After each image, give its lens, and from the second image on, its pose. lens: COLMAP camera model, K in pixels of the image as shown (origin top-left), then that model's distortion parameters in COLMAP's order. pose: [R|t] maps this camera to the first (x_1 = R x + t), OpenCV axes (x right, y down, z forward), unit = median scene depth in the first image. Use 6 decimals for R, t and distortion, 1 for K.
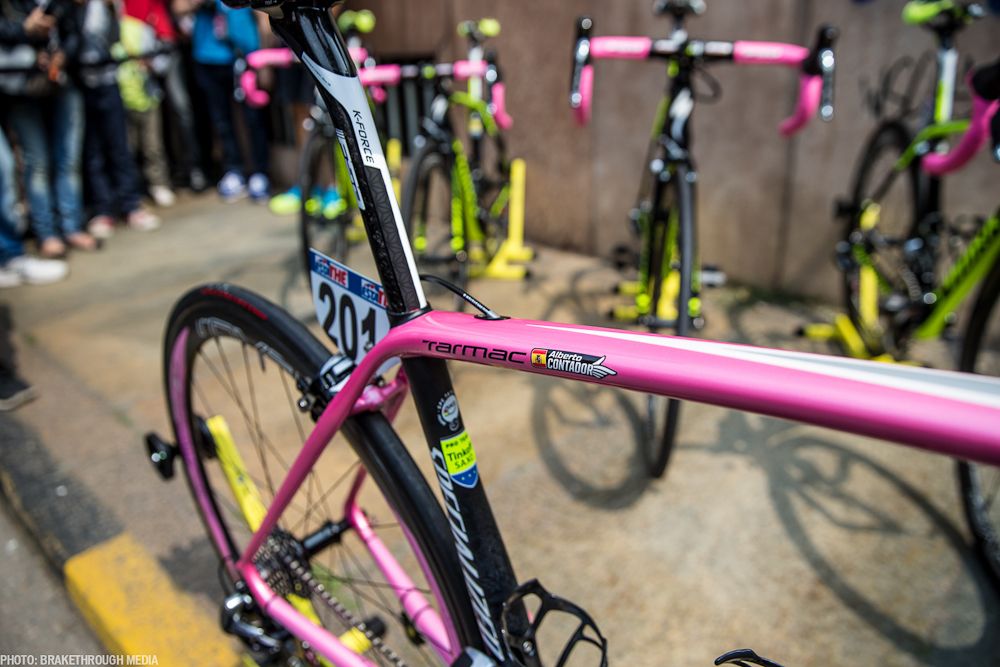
lens RADIAL K [[667.9, 0, 503.7], [0, 667.9, 345.1], [0, 0, 1]] dist [-0.034850, -0.000916]
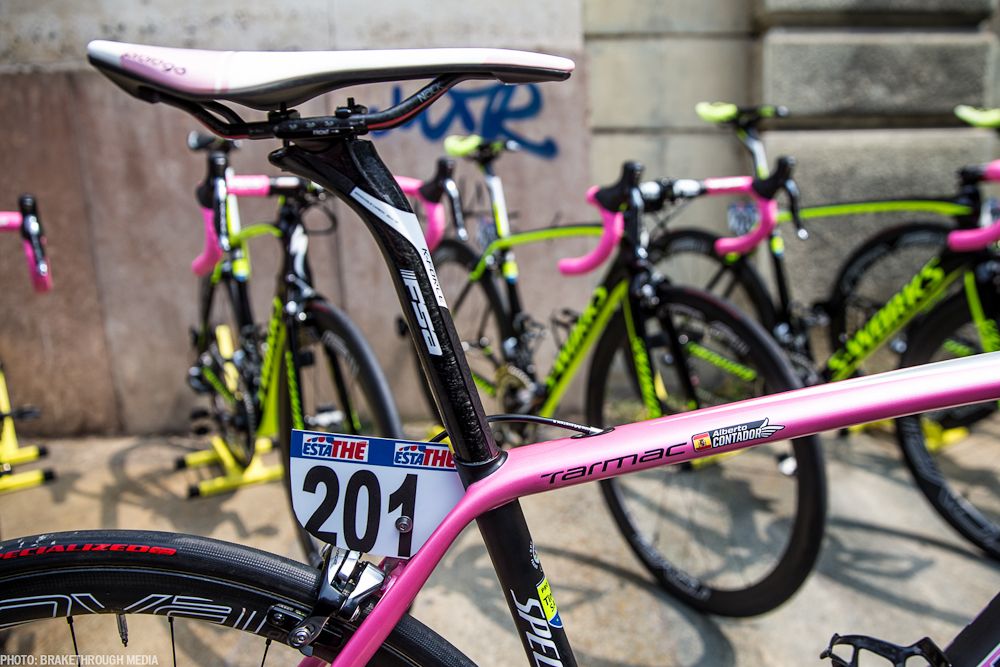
lens RADIAL K [[782.7, 0, 500.1], [0, 782.7, 349.9], [0, 0, 1]] dist [-0.076119, 0.009740]
pose [[0.713446, -0.162392, 0.681633, -0.754449], [0.301000, 0.949476, -0.088846, -0.081318], [-0.632767, 0.268559, 0.726280, 0.156306]]
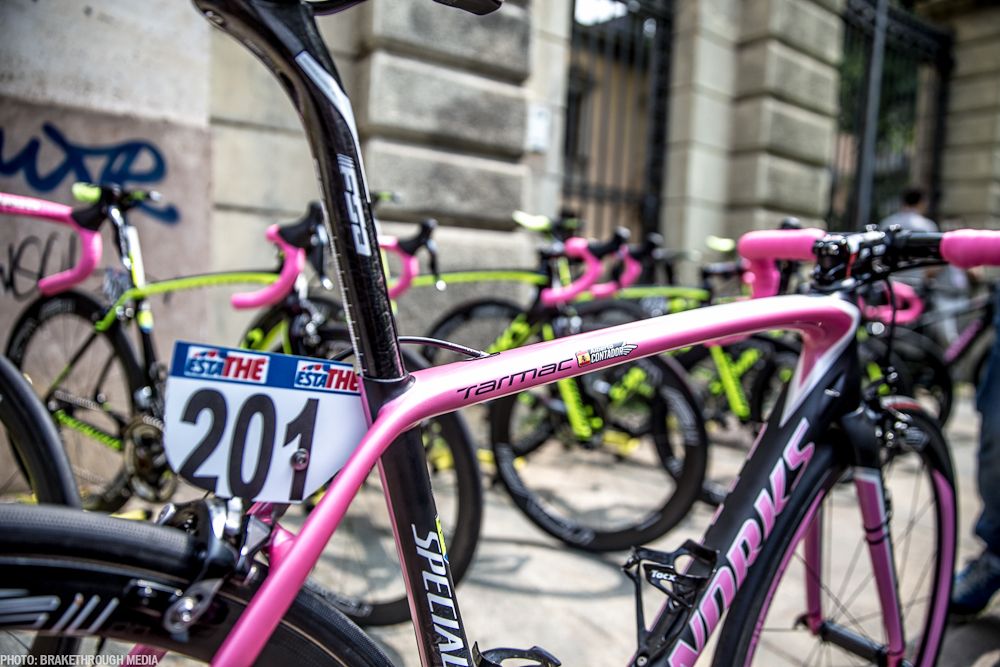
lens RADIAL K [[680.4, 0, 500.0], [0, 680.4, 333.5], [0, 0, 1]] dist [-0.065151, 0.001735]
pose [[0.220507, -0.054939, 0.973837, -0.867573], [0.341345, 0.939624, -0.024282, -0.032602], [-0.913707, 0.337769, 0.225947, 0.598045]]
